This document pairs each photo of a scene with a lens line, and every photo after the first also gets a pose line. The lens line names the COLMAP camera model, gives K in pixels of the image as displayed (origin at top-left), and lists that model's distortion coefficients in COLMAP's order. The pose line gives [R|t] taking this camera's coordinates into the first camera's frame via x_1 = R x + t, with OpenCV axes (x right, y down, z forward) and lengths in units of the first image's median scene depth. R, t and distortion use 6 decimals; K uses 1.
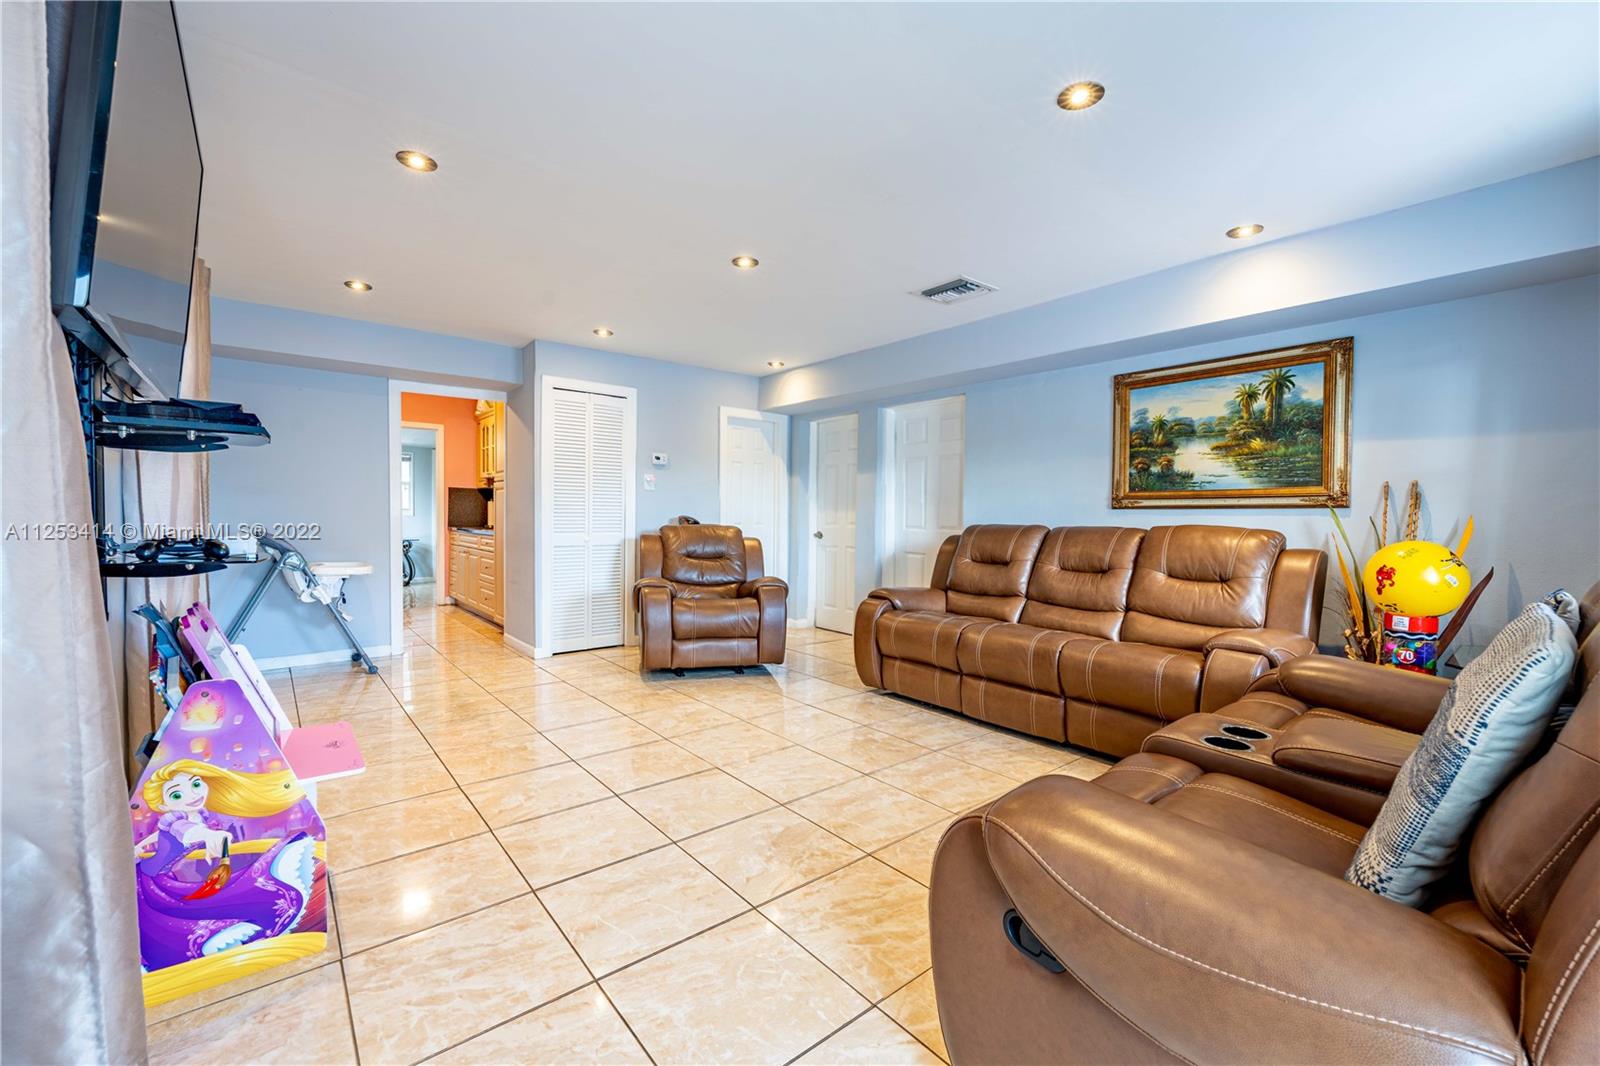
lens RADIAL K [[647.8, 0, 800.4], [0, 647.8, 531.6], [0, 0, 1]] dist [0.002116, -0.001230]
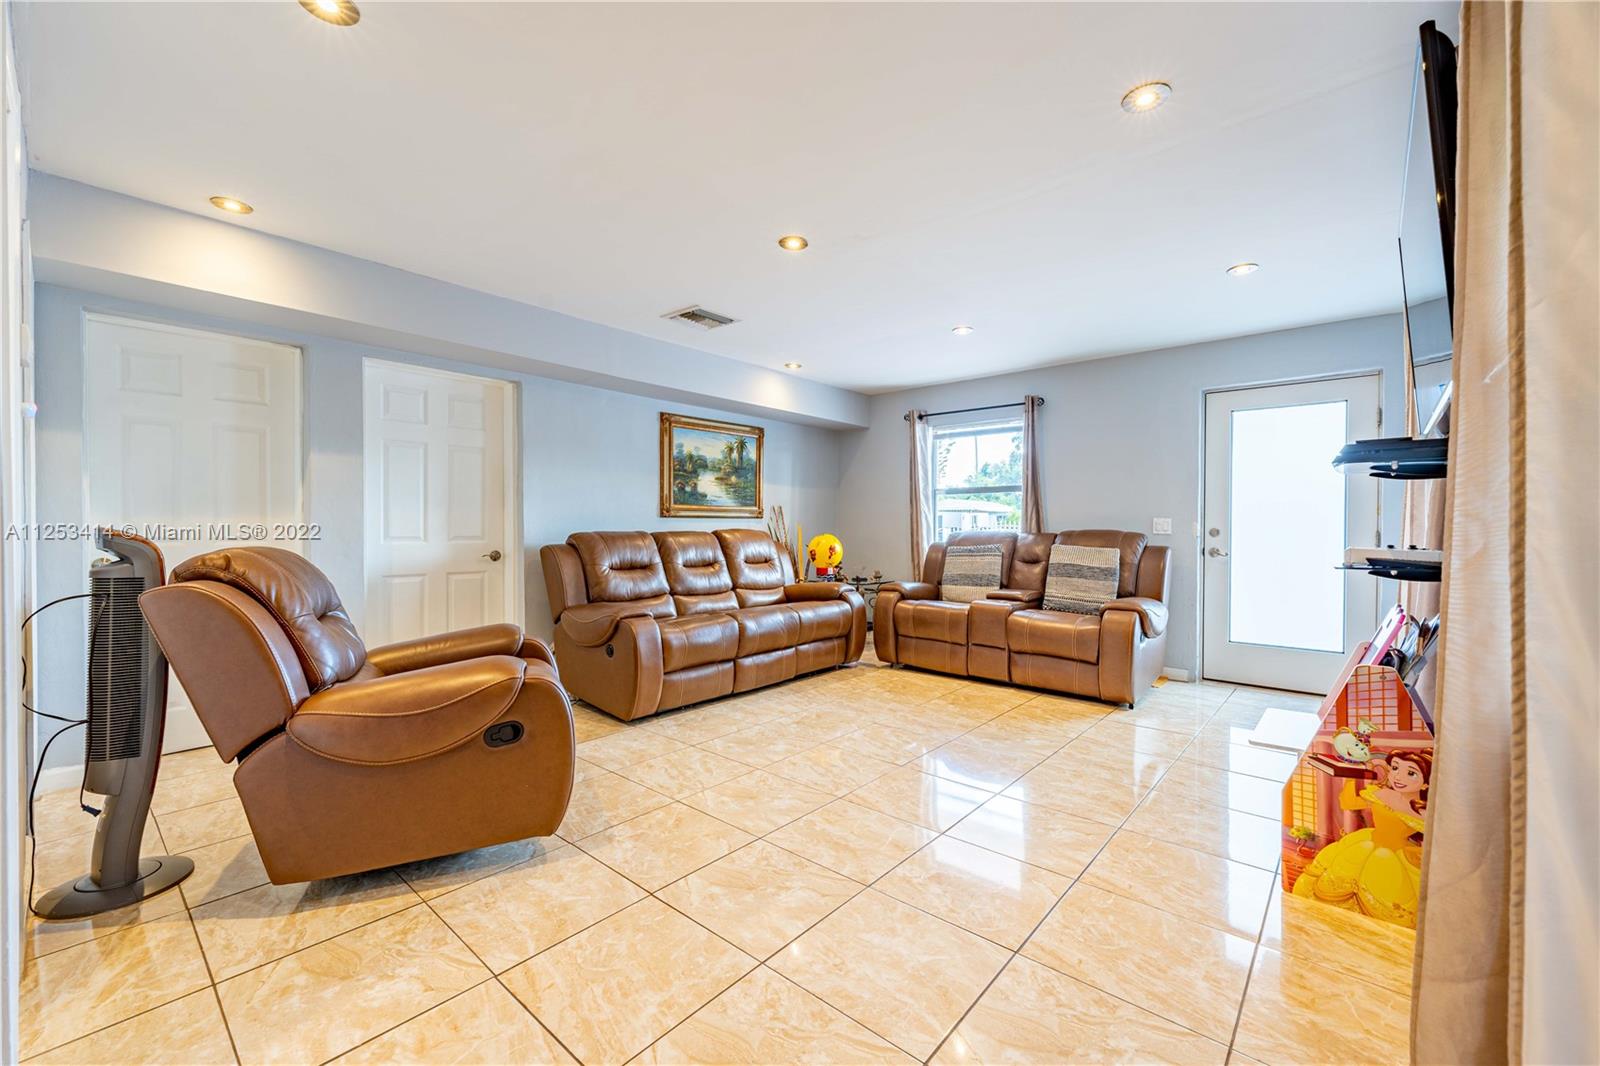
lens RADIAL K [[647.8, 0, 789.9], [0, 647.8, 525.6], [0, 0, 1]] dist [0.002116, -0.001230]
pose [[-0.152015, -0.008871, 0.988338, -0.873073], [0.022026, 0.999681, 0.012361, -0.031087], [-0.988133, 0.023648, -0.151772, 1.024285]]
